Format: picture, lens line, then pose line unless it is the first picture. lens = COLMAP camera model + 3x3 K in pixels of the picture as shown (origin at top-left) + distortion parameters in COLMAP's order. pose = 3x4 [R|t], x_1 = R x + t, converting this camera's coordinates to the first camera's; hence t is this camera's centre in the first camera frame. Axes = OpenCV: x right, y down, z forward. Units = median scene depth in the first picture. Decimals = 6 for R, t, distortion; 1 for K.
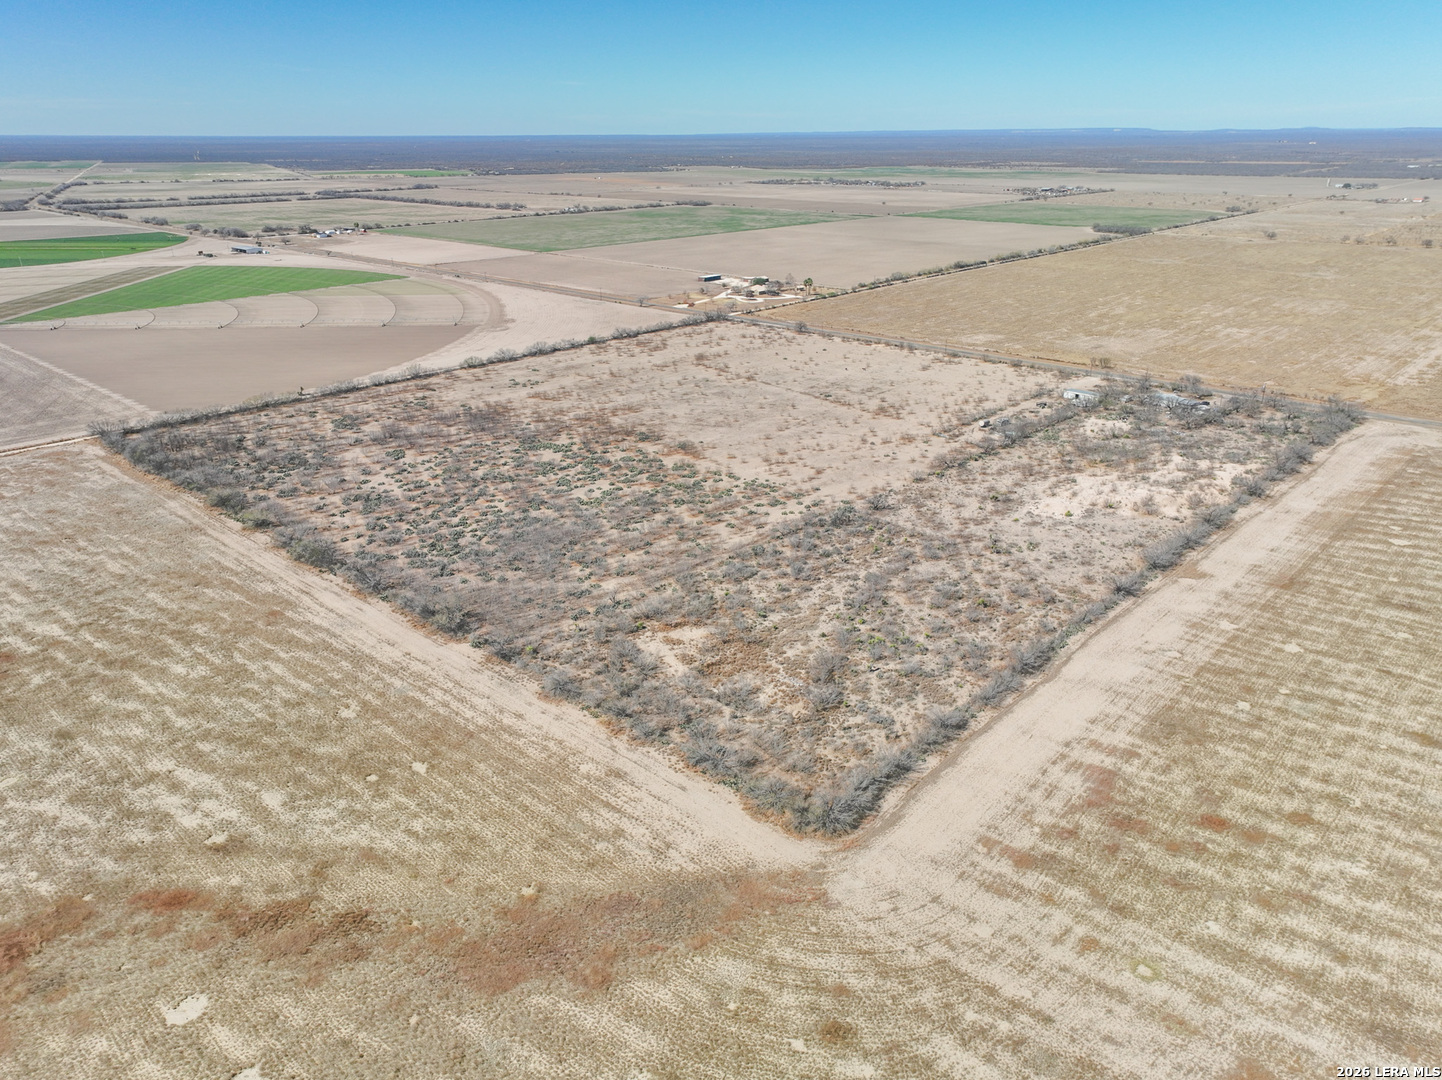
lens RADIAL K [[1010.8, 0, 721.8], [0, 1010.8, 538.7], [0, 0, 1]] dist [0.000887, 0.015789]
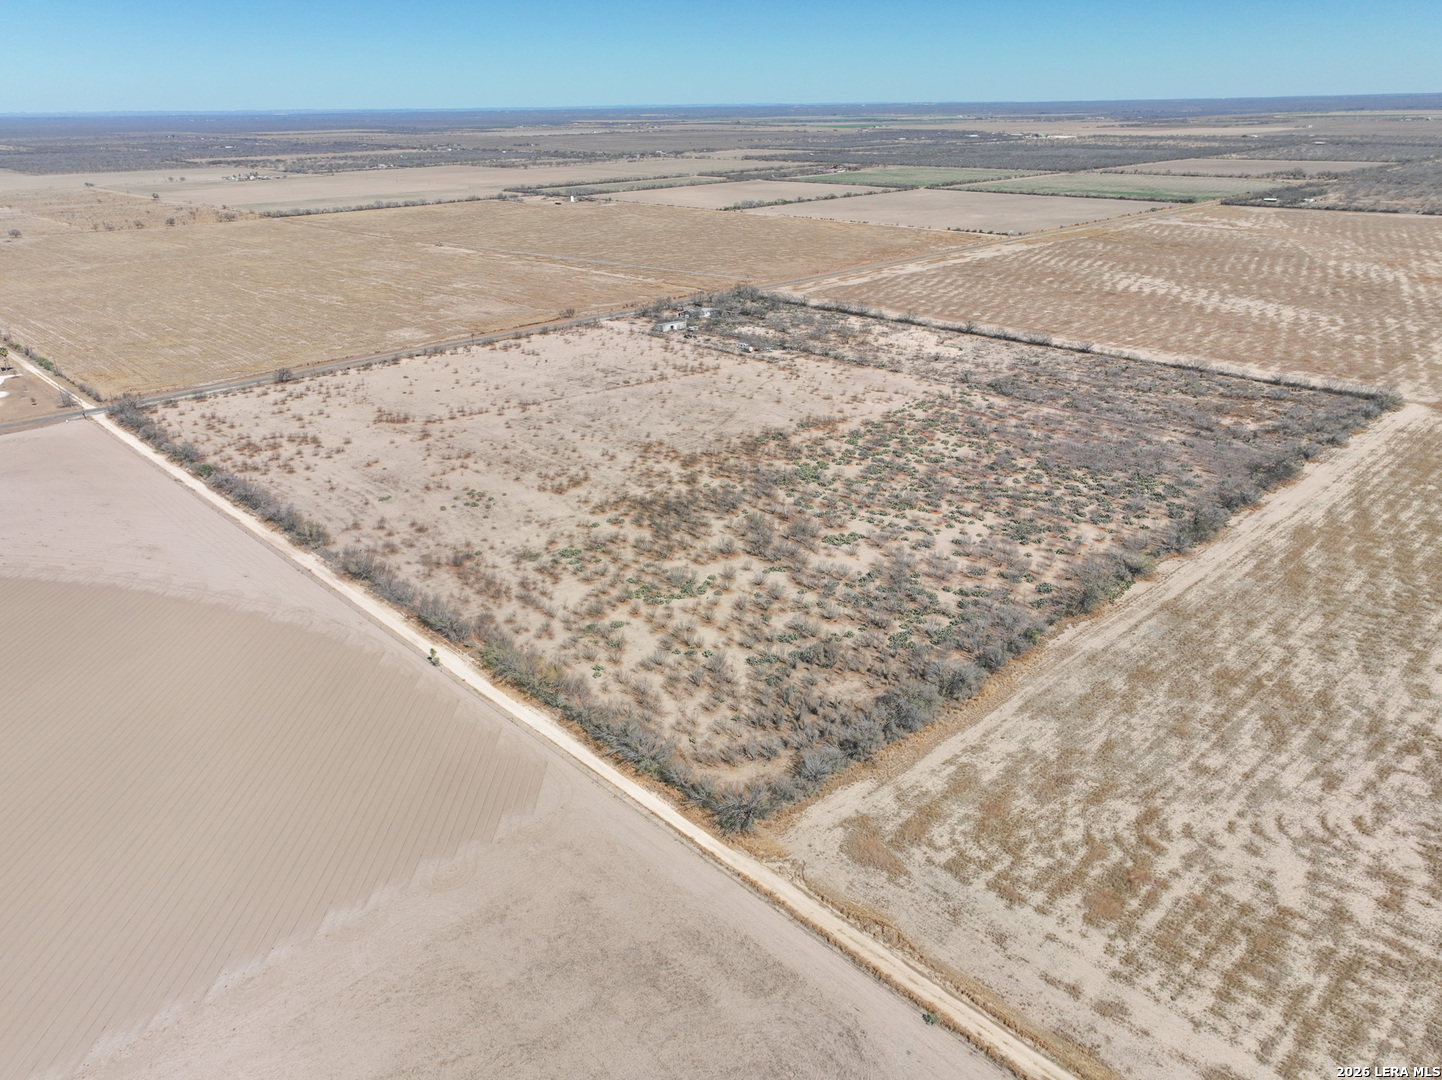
lens RADIAL K [[1010.8, 0, 721.3], [0, 1010.8, 542.5], [0, 0, 1]] dist [0.000887, 0.015789]
pose [[0.059898, -0.396680, 0.916001, -1.090238], [0.389172, 0.854314, 0.344518, -0.401931], [-0.919215, 0.335846, 0.205549, 1.003932]]
